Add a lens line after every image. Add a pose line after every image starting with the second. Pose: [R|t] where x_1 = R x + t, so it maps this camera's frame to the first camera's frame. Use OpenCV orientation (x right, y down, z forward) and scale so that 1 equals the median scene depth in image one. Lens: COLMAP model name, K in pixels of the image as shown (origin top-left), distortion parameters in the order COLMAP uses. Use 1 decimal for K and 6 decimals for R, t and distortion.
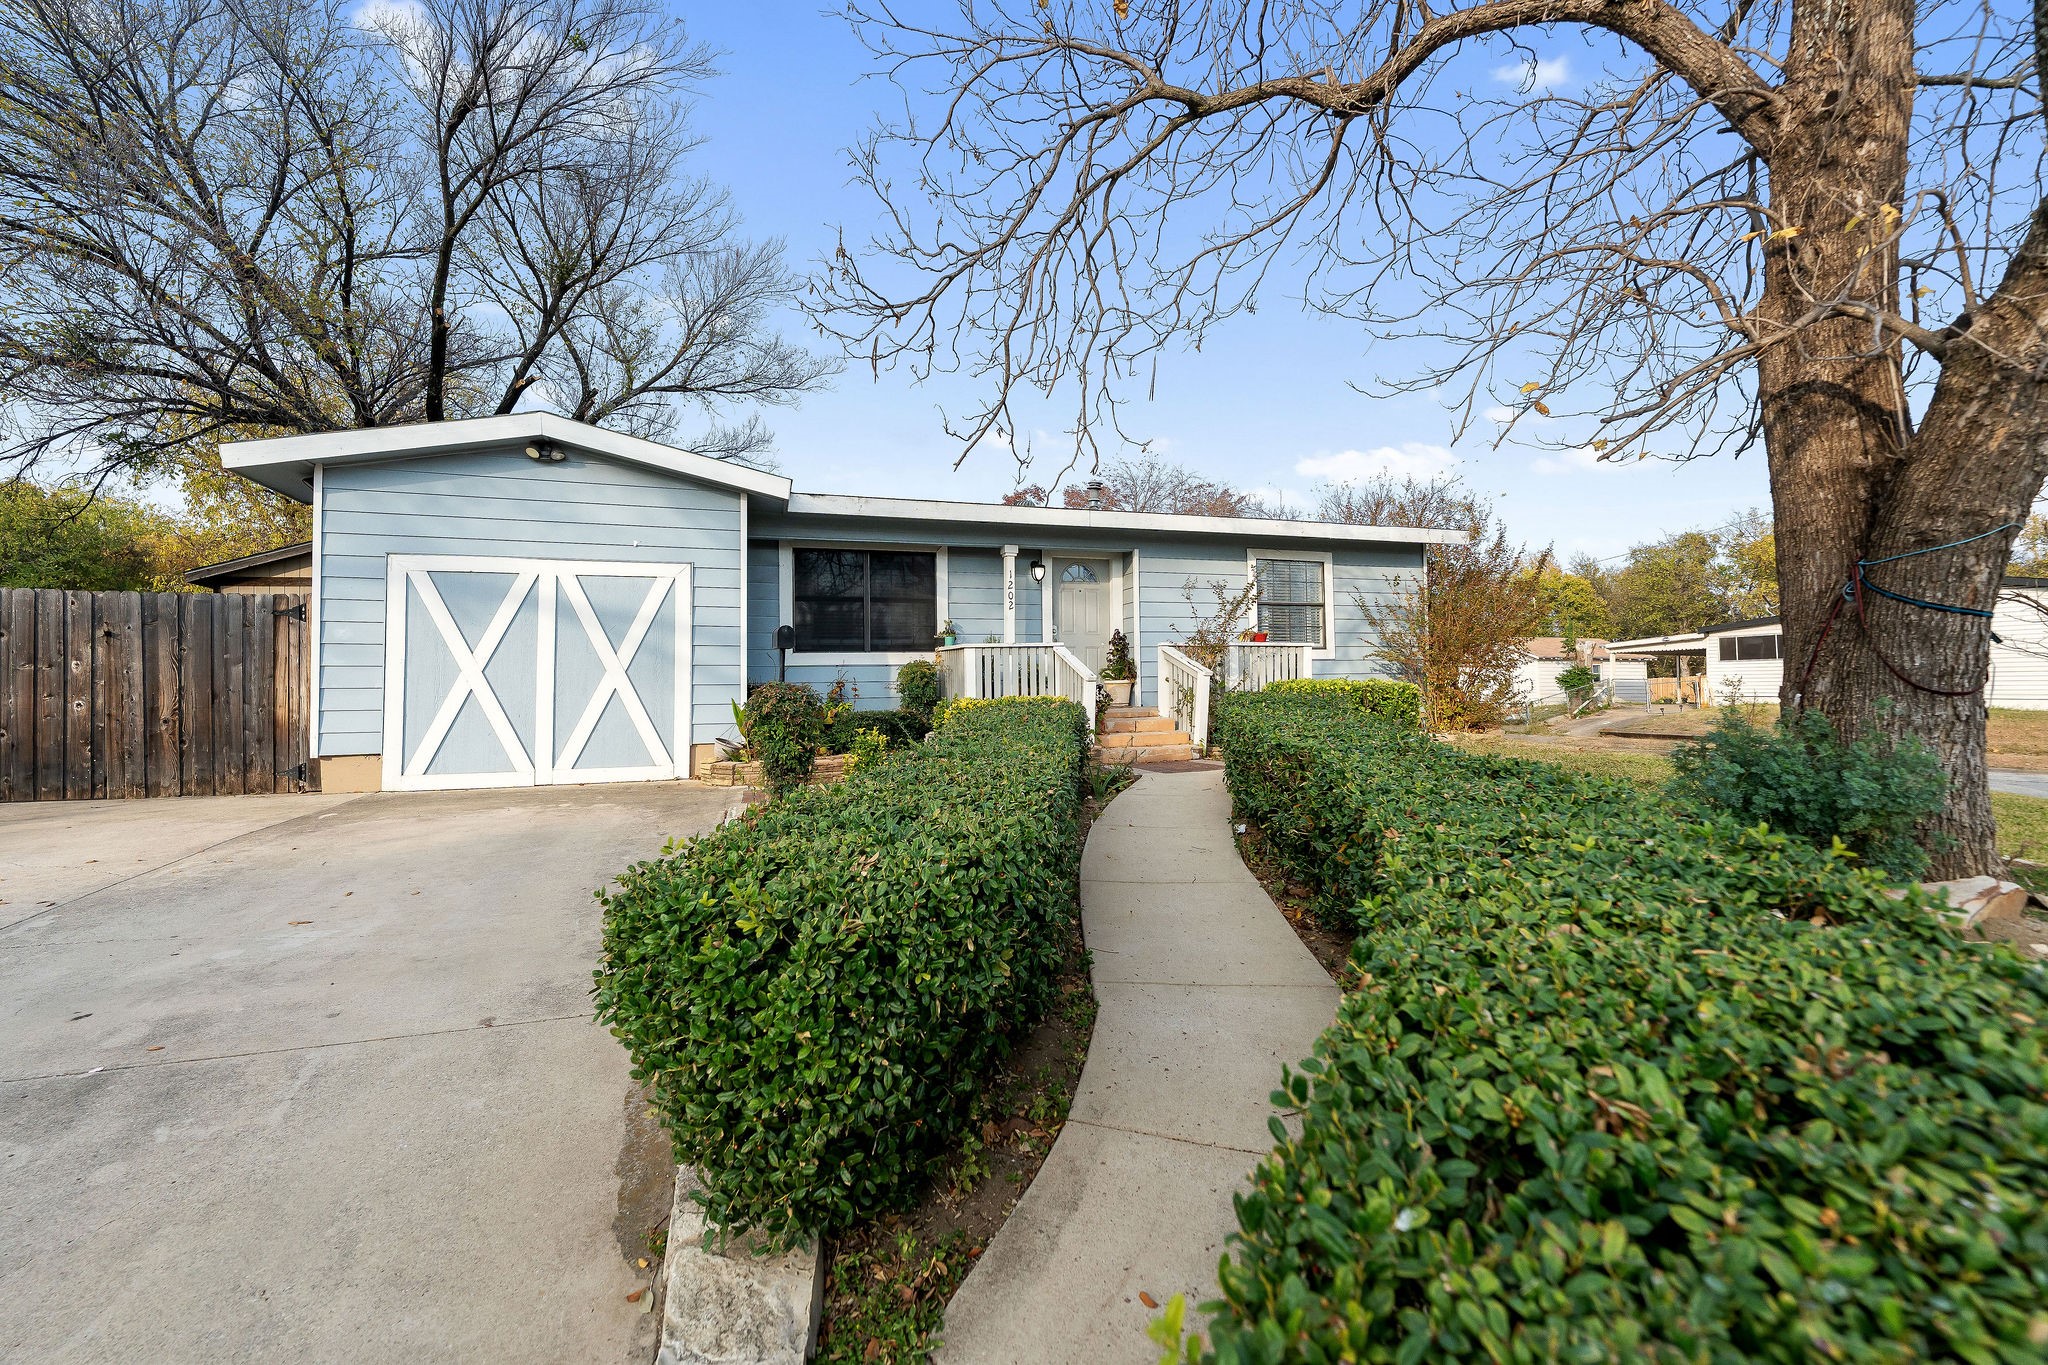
lens RADIAL K [[830.3, 0, 1031.1], [0, 830.3, 667.6], [0, 0, 1]] dist [-0.001734, 0.000087]
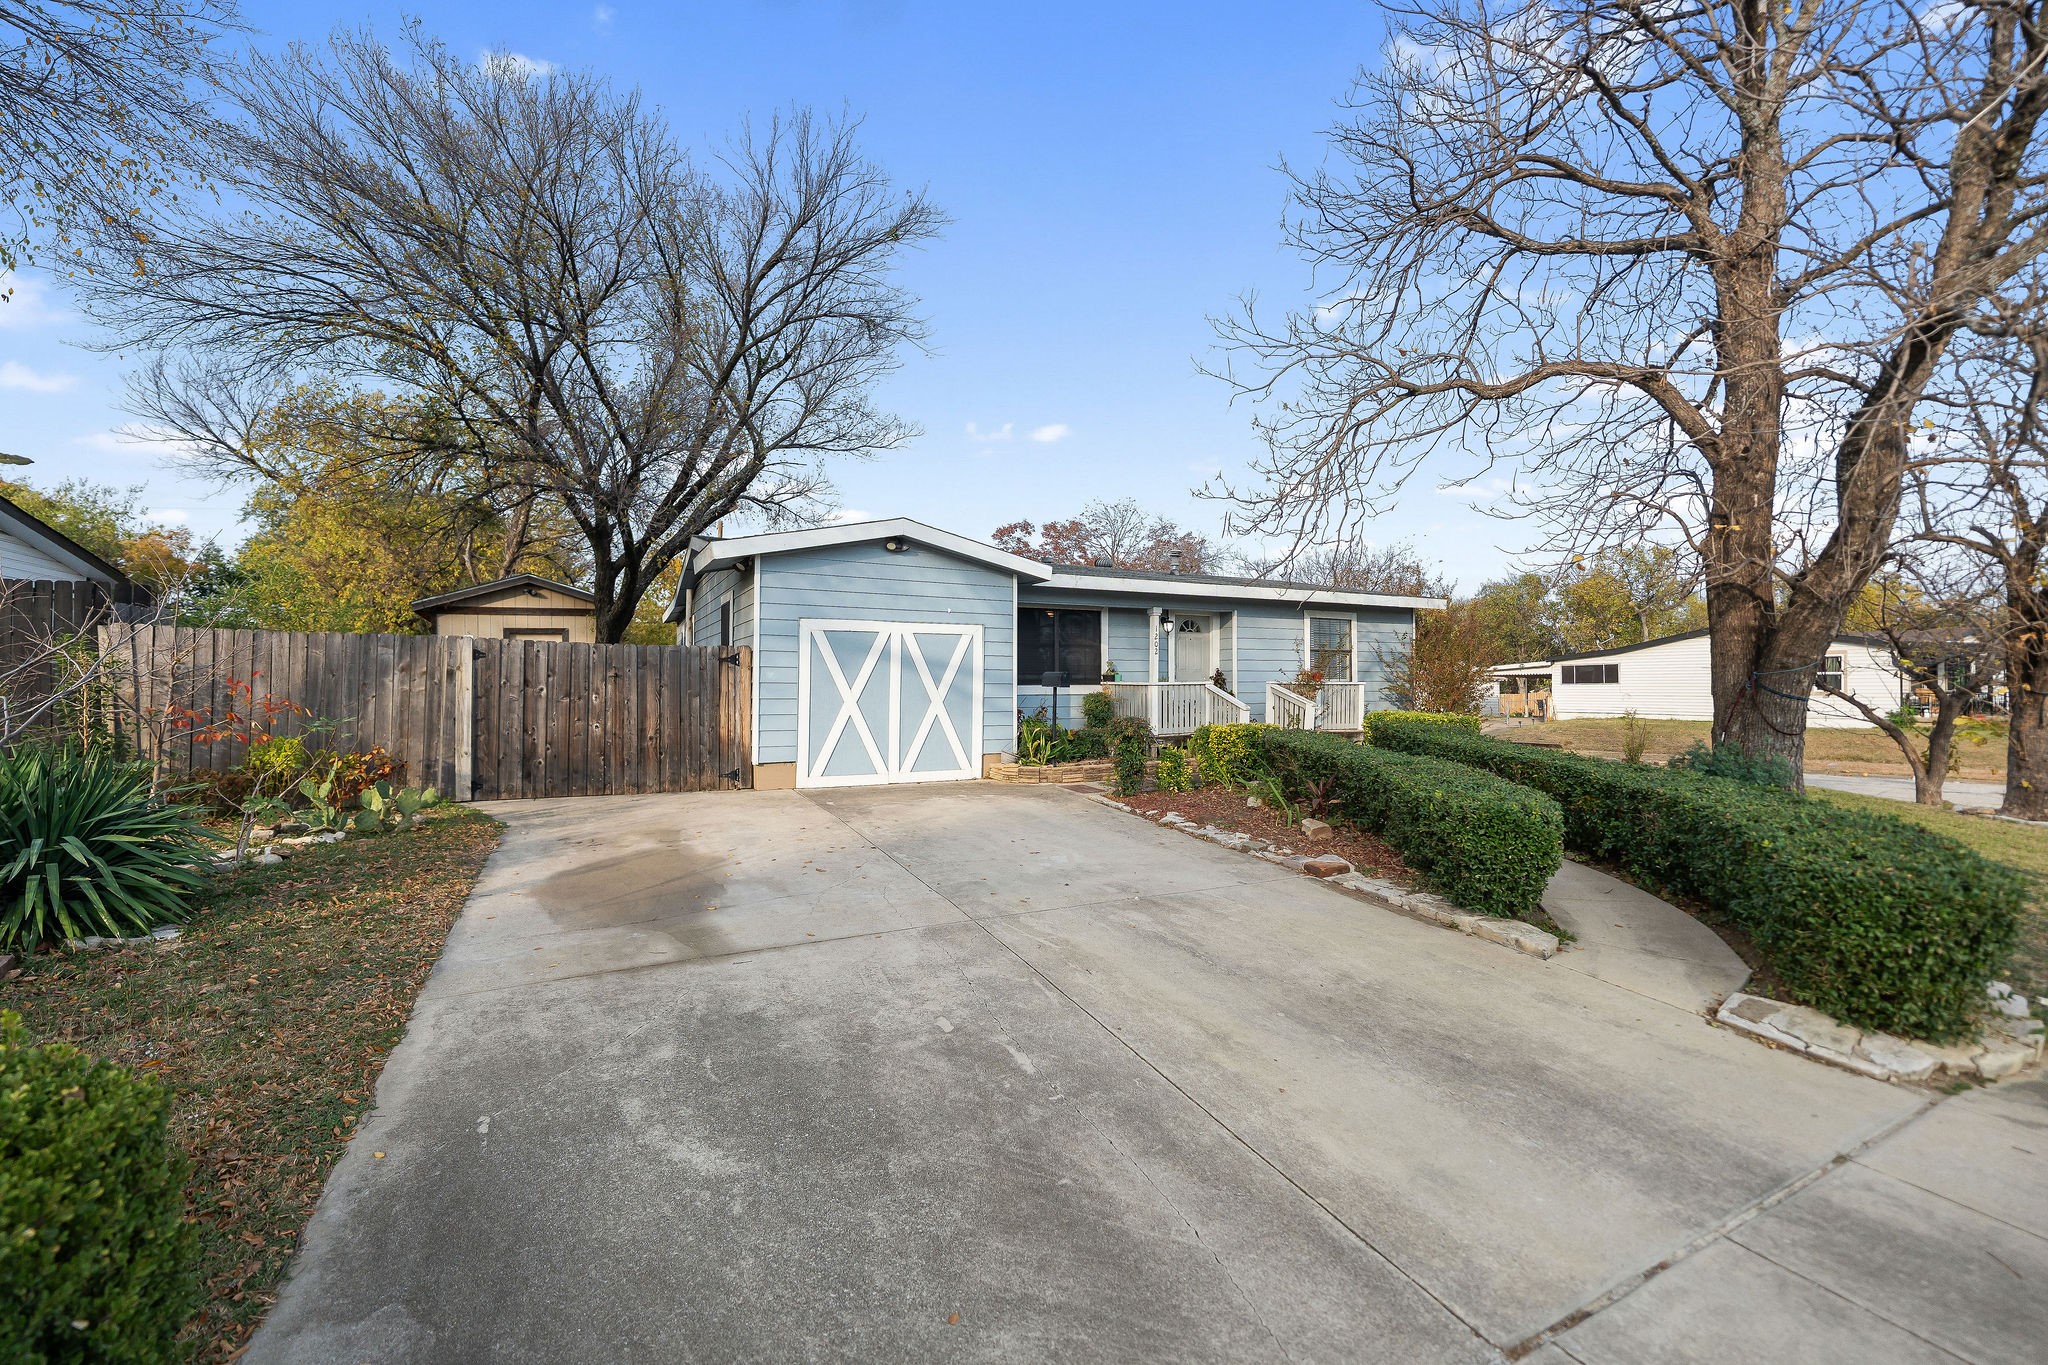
lens RADIAL K [[830.3, 0, 1015.9], [0, 830.3, 688.2], [0, 0, 1]] dist [-0.001734, 0.000087]
pose [[0.988952, 0.010340, 0.147872, -0.558838], [-0.013254, 0.999737, 0.018734, -0.045910], [-0.147640, -0.020487, 0.988829, -0.391208]]
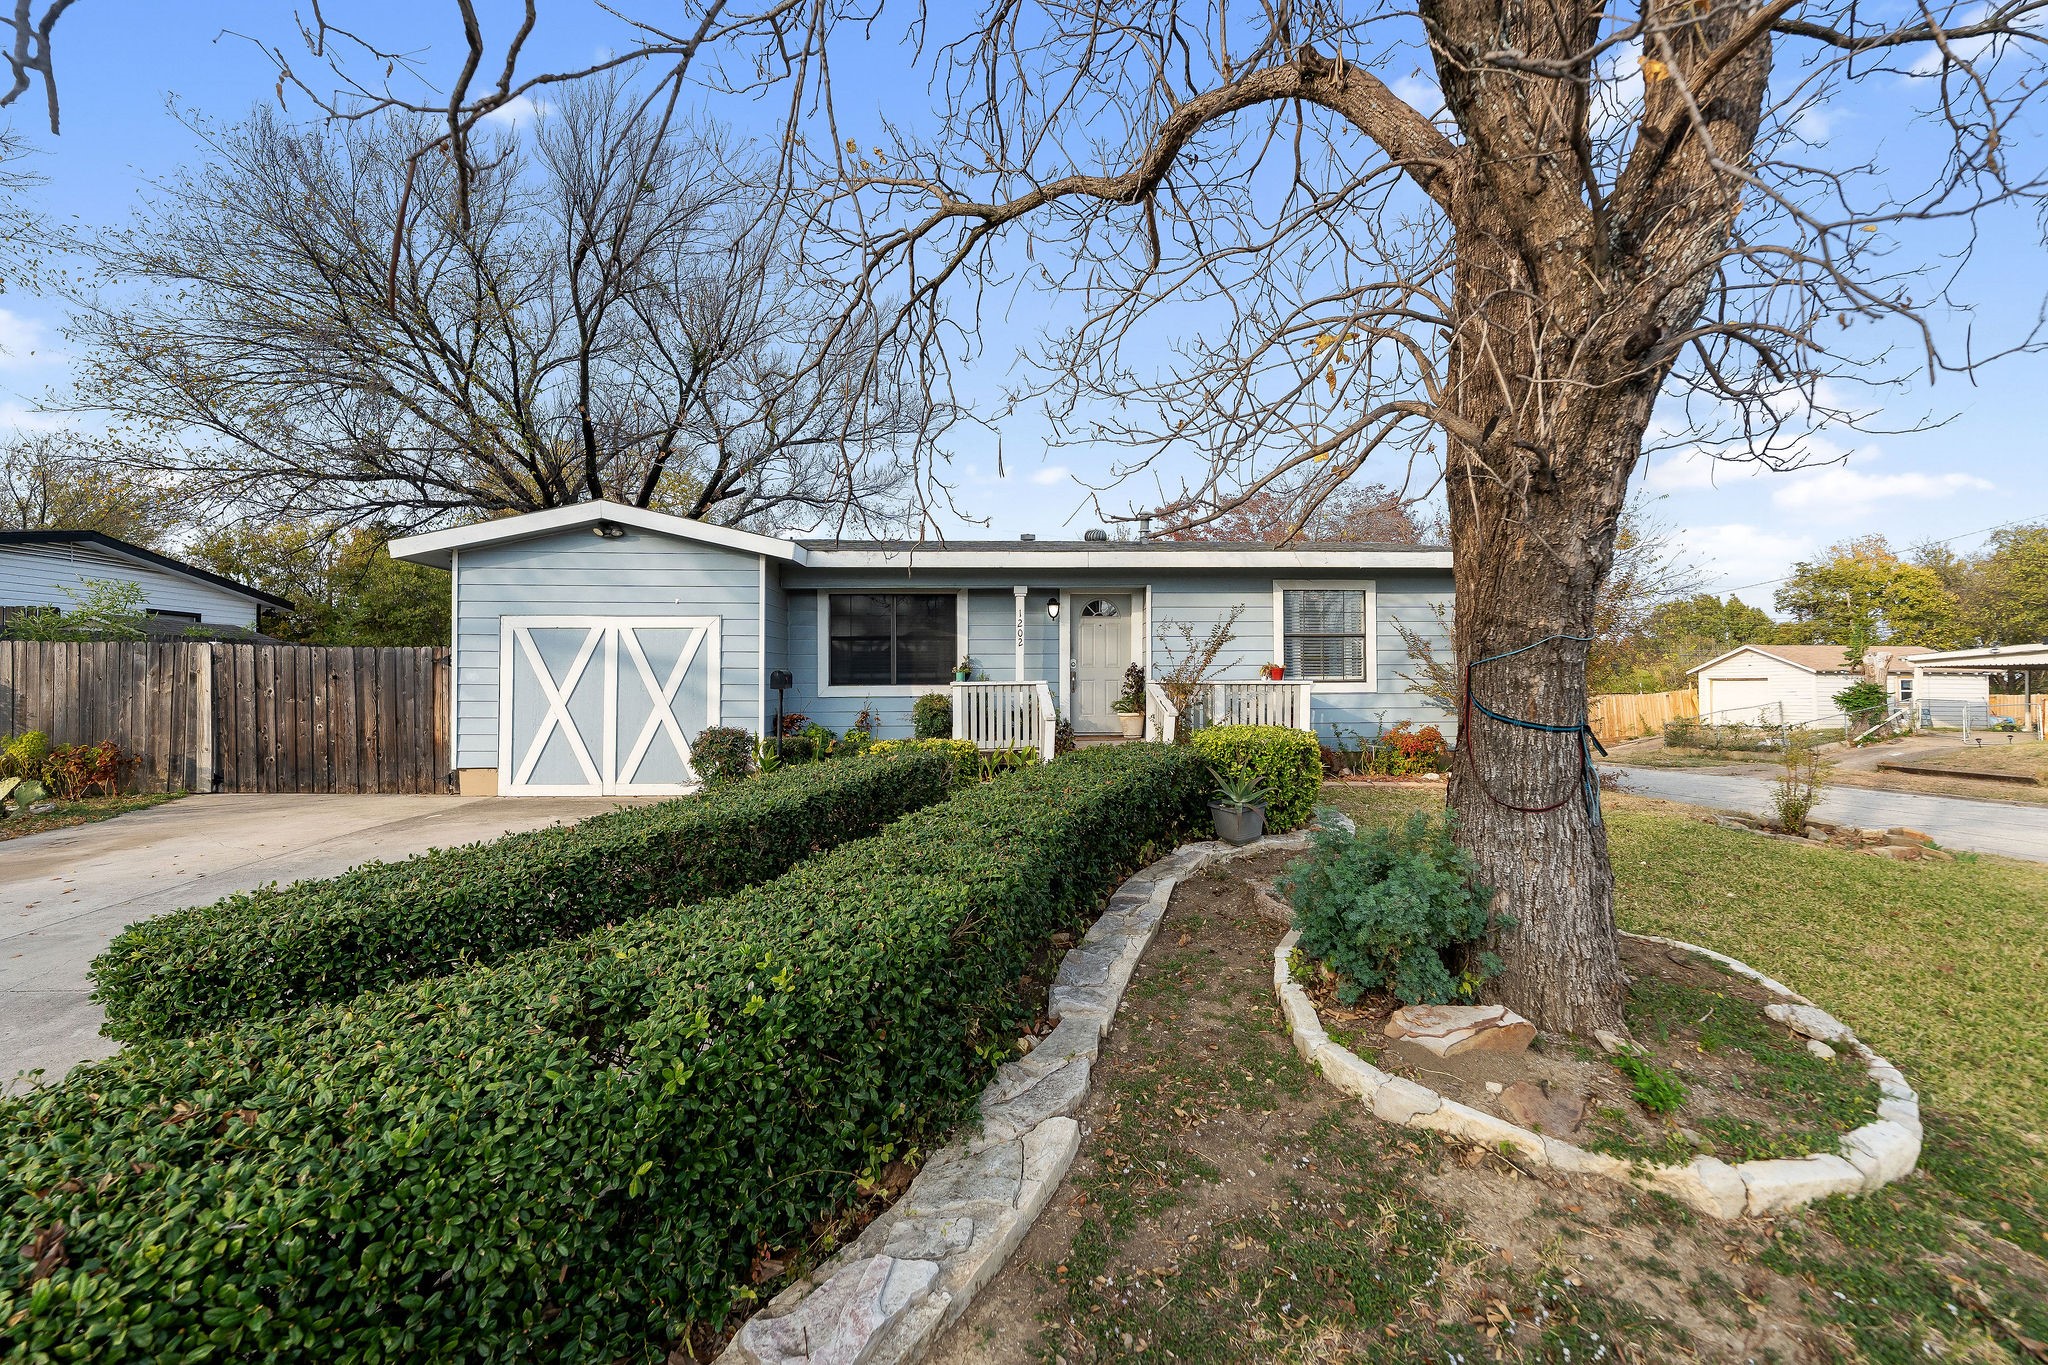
lens RADIAL K [[830.3, 0, 1049.6], [0, 830.3, 680.9], [0, 0, 1]] dist [-0.001734, 0.000087]
pose [[0.962501, 0.009928, -0.271095, 0.372300], [-0.004571, 0.999782, 0.020387, -0.058385], [0.271238, -0.018384, 0.962337, -0.024508]]
